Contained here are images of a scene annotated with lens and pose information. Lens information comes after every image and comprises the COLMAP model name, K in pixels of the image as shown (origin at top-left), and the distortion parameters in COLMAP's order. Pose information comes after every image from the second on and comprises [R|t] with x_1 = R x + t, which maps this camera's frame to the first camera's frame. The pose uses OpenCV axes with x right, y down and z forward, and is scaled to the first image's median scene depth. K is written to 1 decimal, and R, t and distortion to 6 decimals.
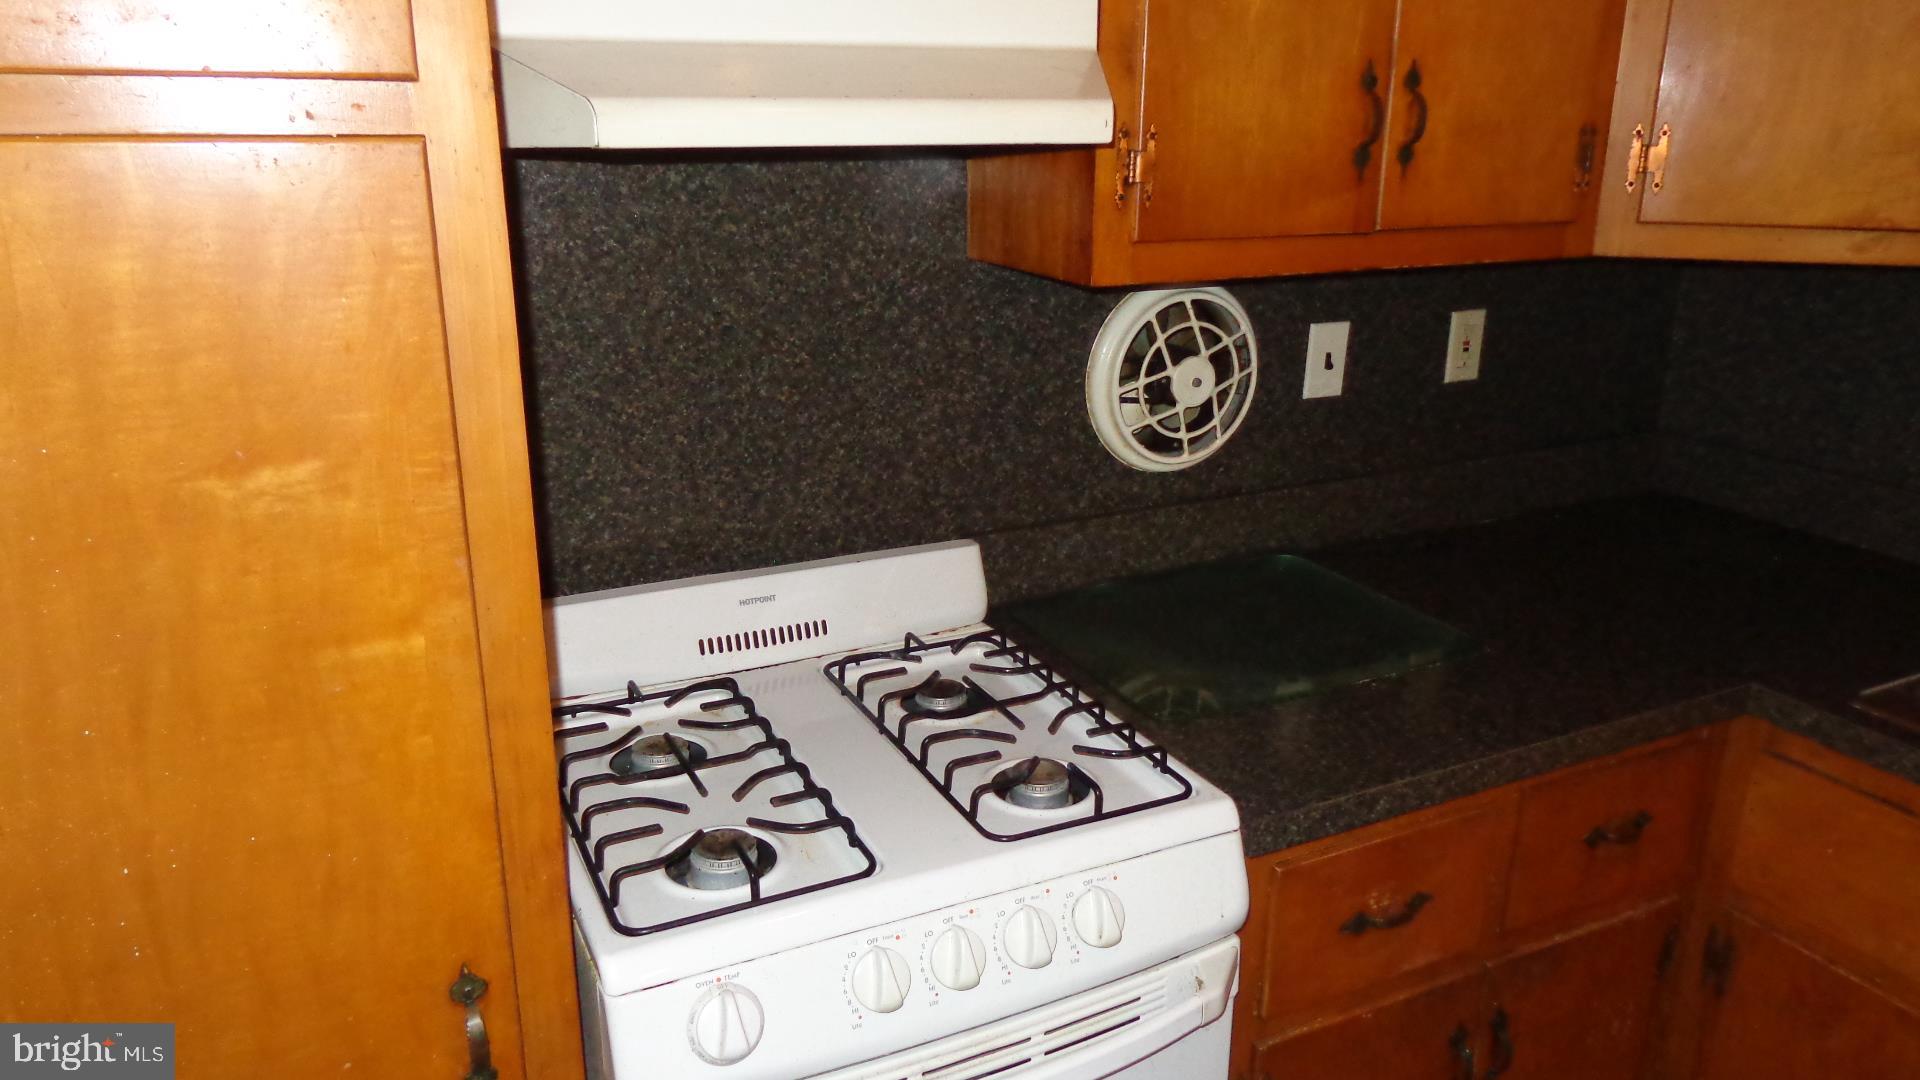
lens RADIAL K [[1344.8, 0, 961.2], [0, 1344.8, 535.7], [0, 0, 1]] dist [-0.012726, 0.013041]
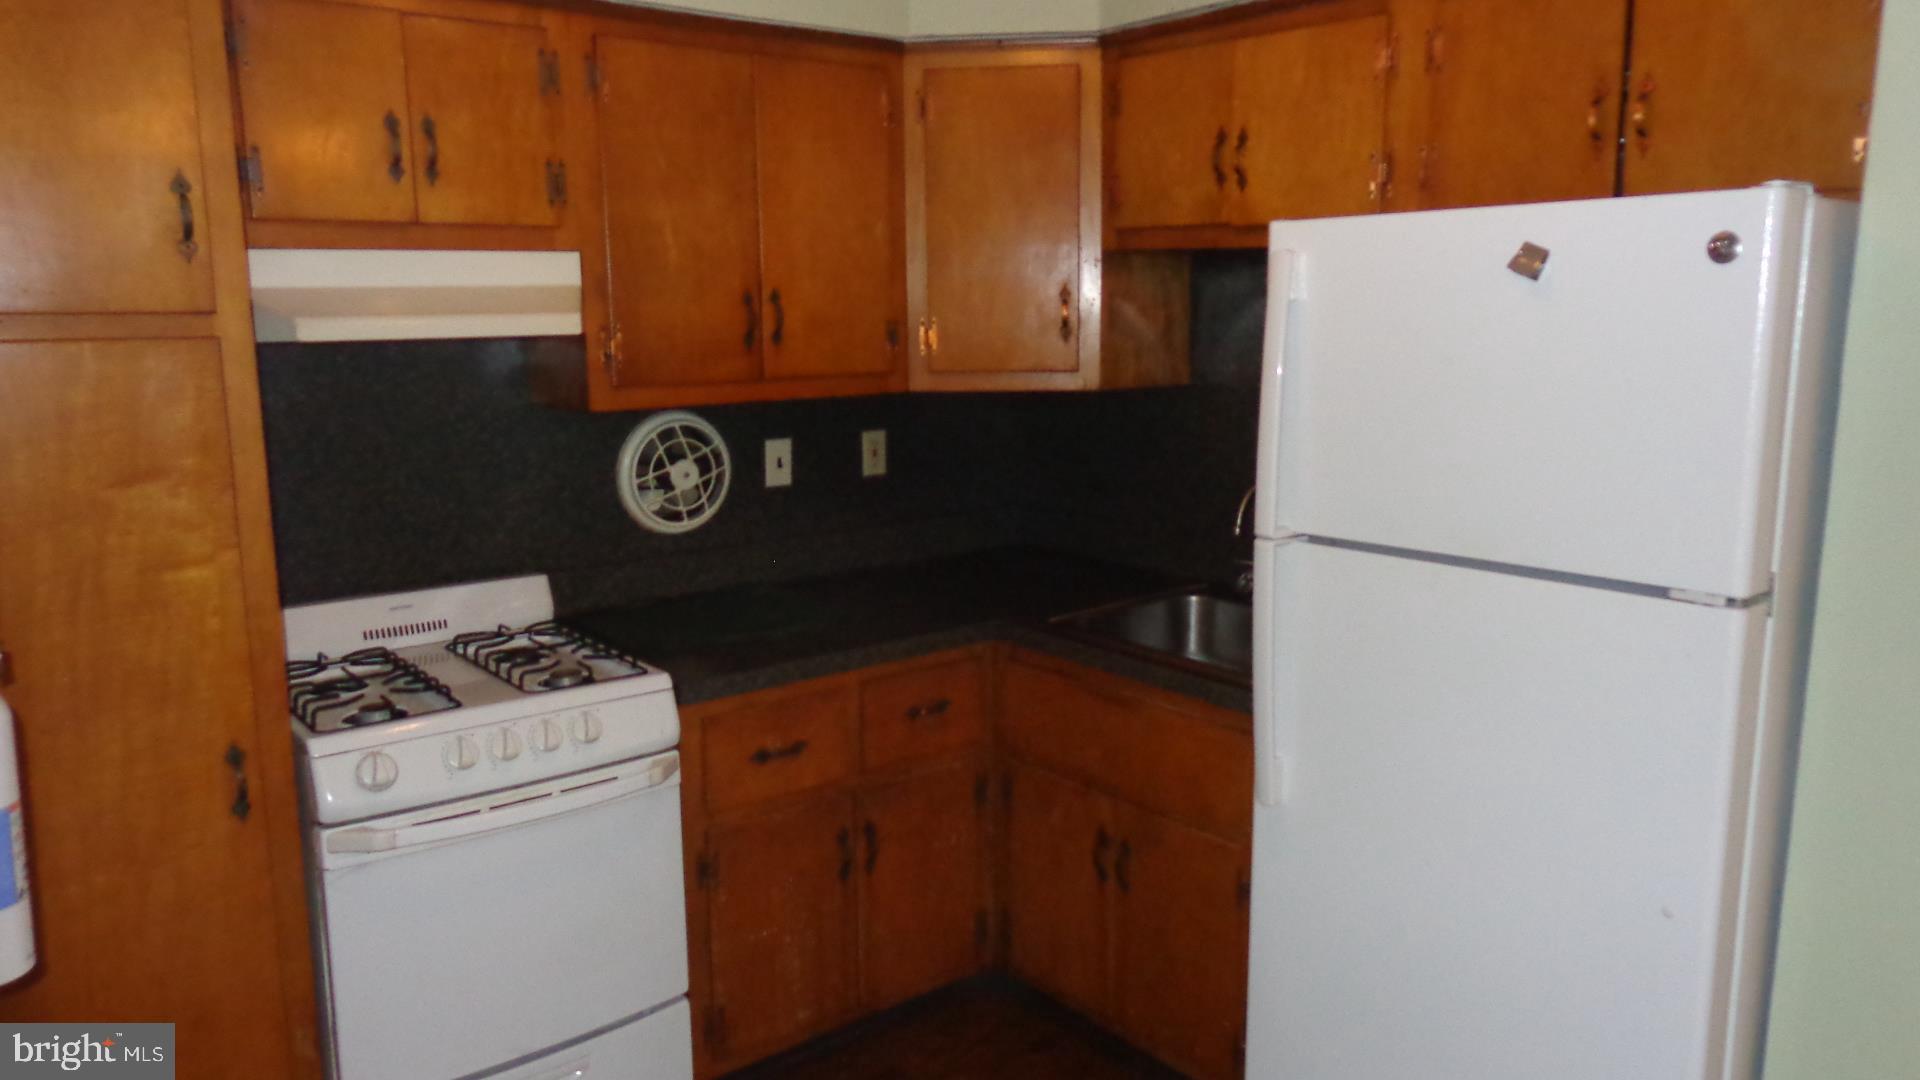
lens RADIAL K [[1344.8, 0, 967.4], [0, 1344.8, 533.7], [0, 0, 1]] dist [-0.012726, 0.013041]
pose [[0.974679, -0.051321, 0.217641, 0.164750], [0.080944, 0.988276, -0.129458, 0.218509], [-0.208446, 0.143797, 0.967405, -0.720725]]
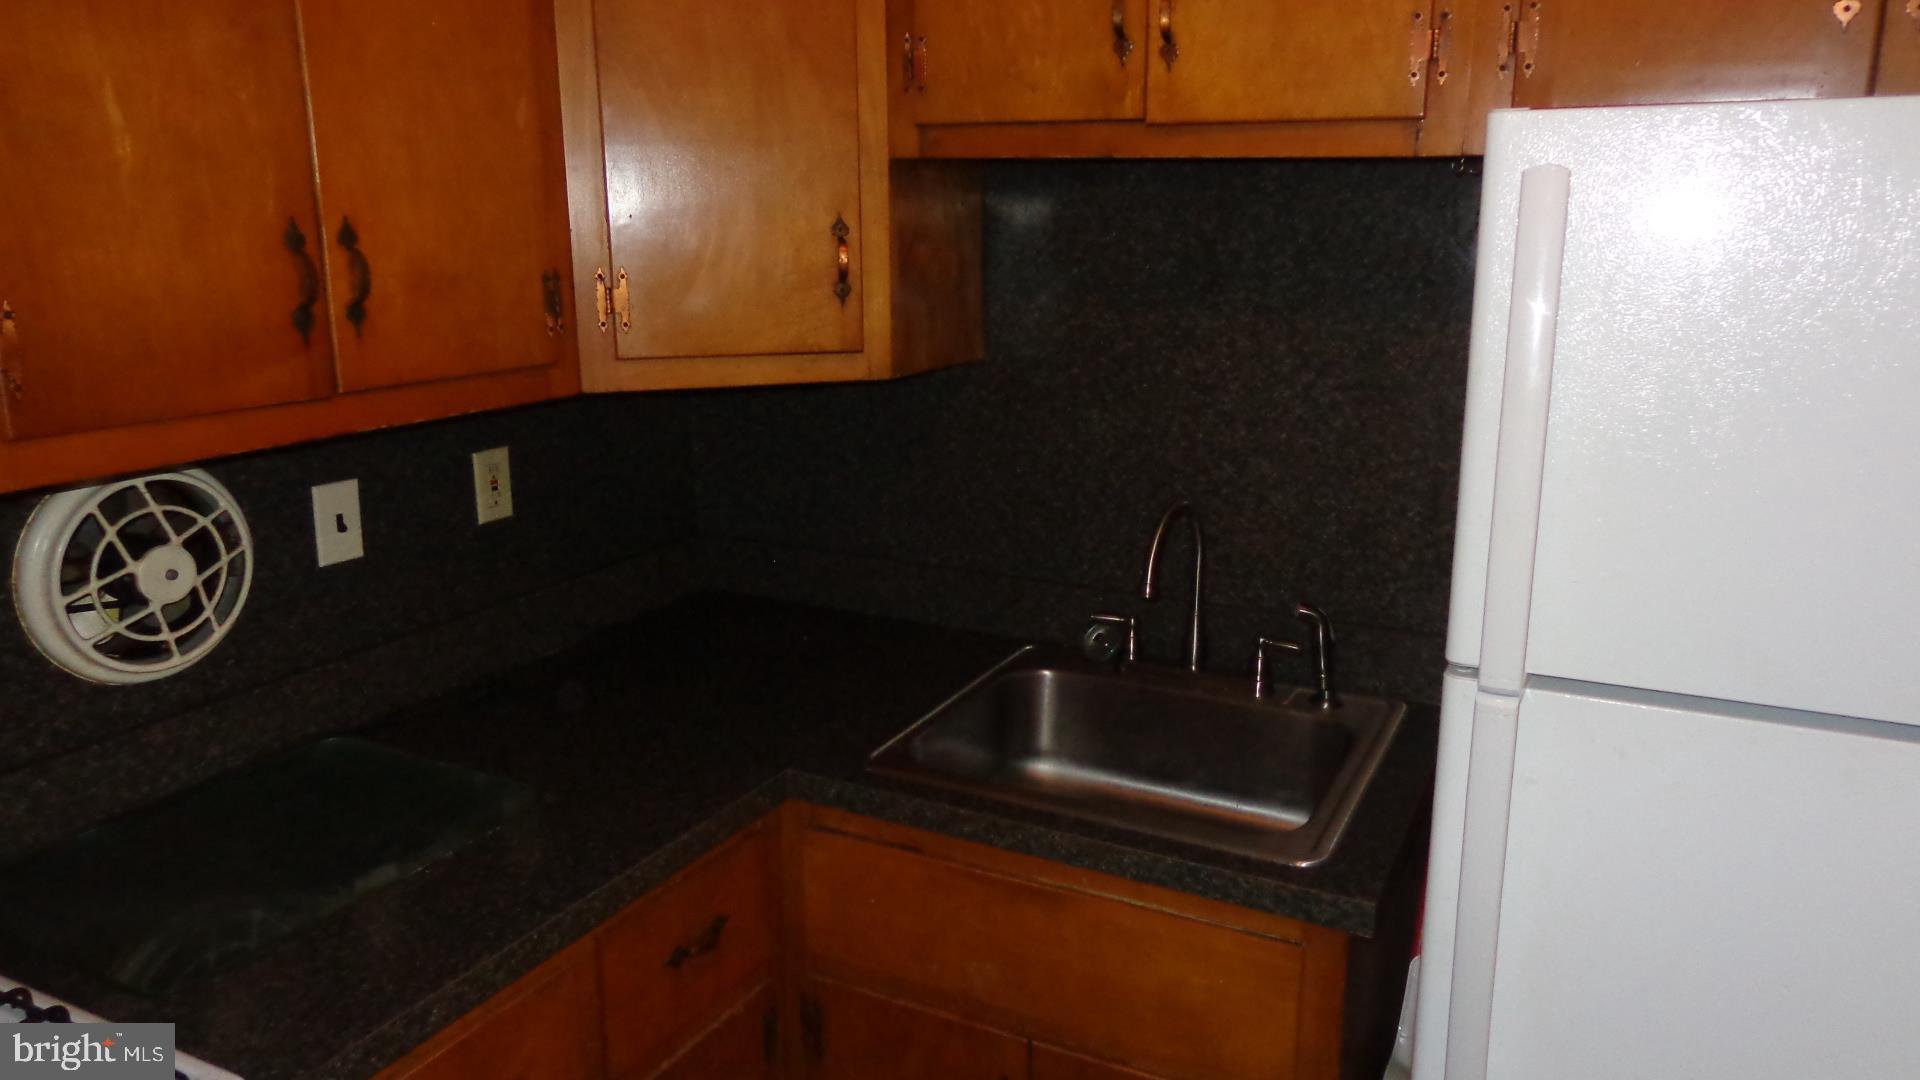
lens RADIAL K [[1344.8, 0, 972.2], [0, 1344.8, 534.3], [0, 0, 1]] dist [-0.012726, 0.013041]
pose [[0.800627, -0.146548, 0.580965, 0.100243], [0.187754, 0.982155, -0.010995, -0.036618], [-0.568986, 0.117881, 0.813854, 0.000464]]
